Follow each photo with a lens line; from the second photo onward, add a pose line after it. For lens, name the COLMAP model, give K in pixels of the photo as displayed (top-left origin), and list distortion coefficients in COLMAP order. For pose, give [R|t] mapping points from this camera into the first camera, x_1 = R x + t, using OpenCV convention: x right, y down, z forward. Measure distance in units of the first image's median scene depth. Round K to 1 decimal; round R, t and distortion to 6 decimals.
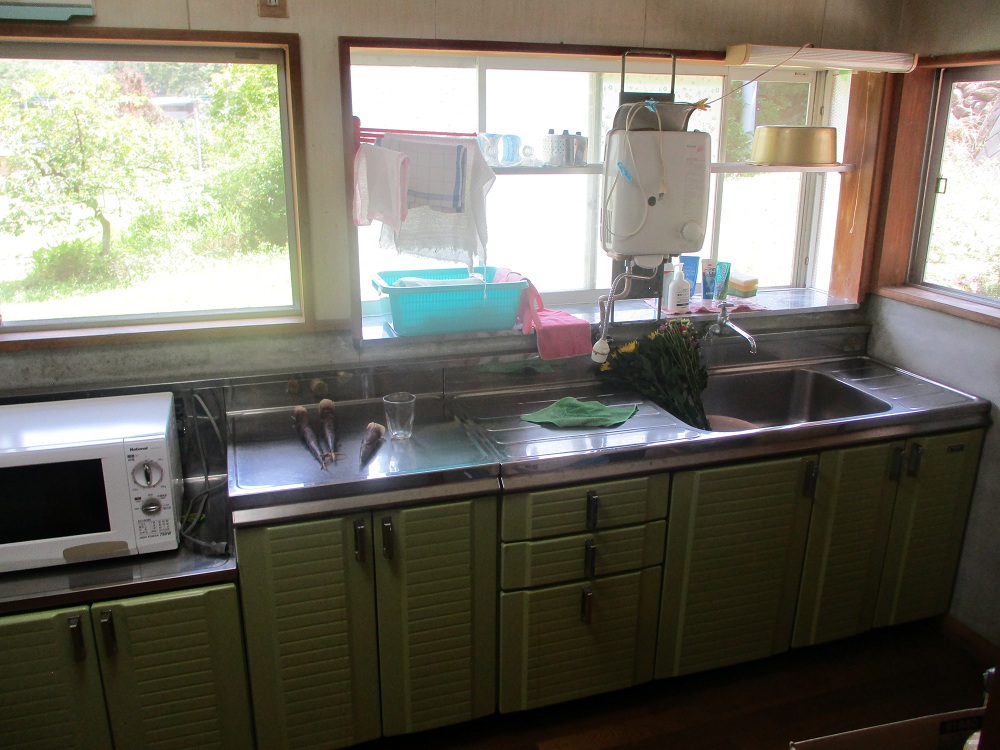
lens RADIAL K [[835.0, 0, 501.1], [0, 835.0, 372.8], [0, 0, 1]] dist [-0.014486, -0.003882]
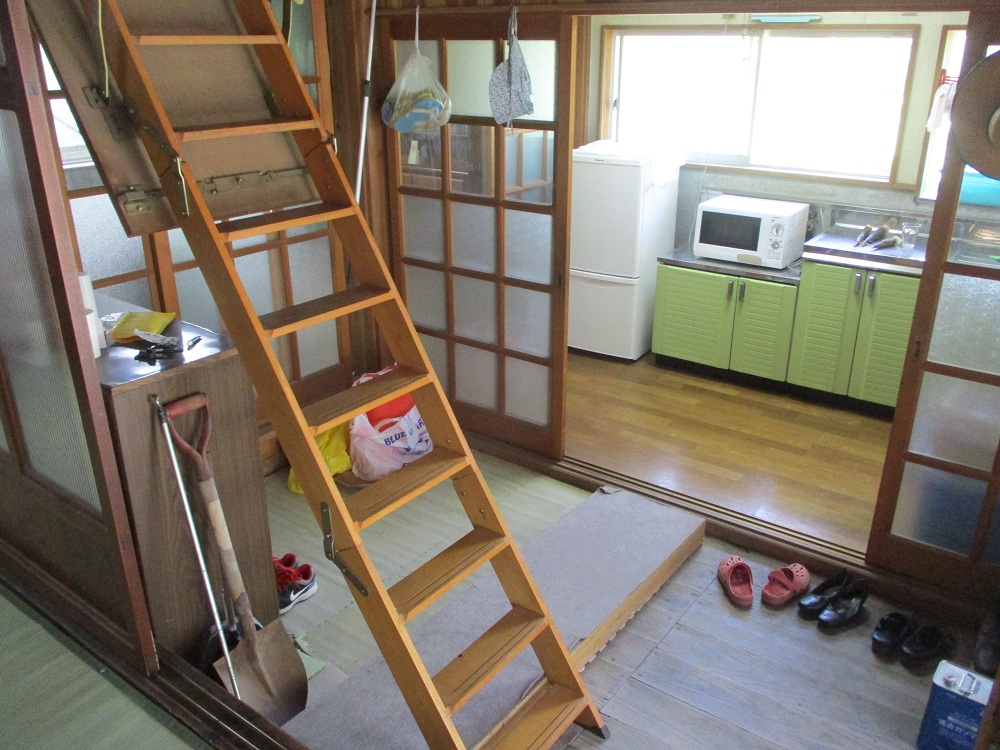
lens RADIAL K [[835.0, 0, 500.3], [0, 835.0, 375.6], [0, 0, 1]] dist [-0.014486, -0.003882]
pose [[0.584451, 0.299863, -0.753989, 0.967139], [-0.226108, 0.952591, 0.203581, 0.207433], [0.779290, 0.051499, 0.624544, -0.992392]]
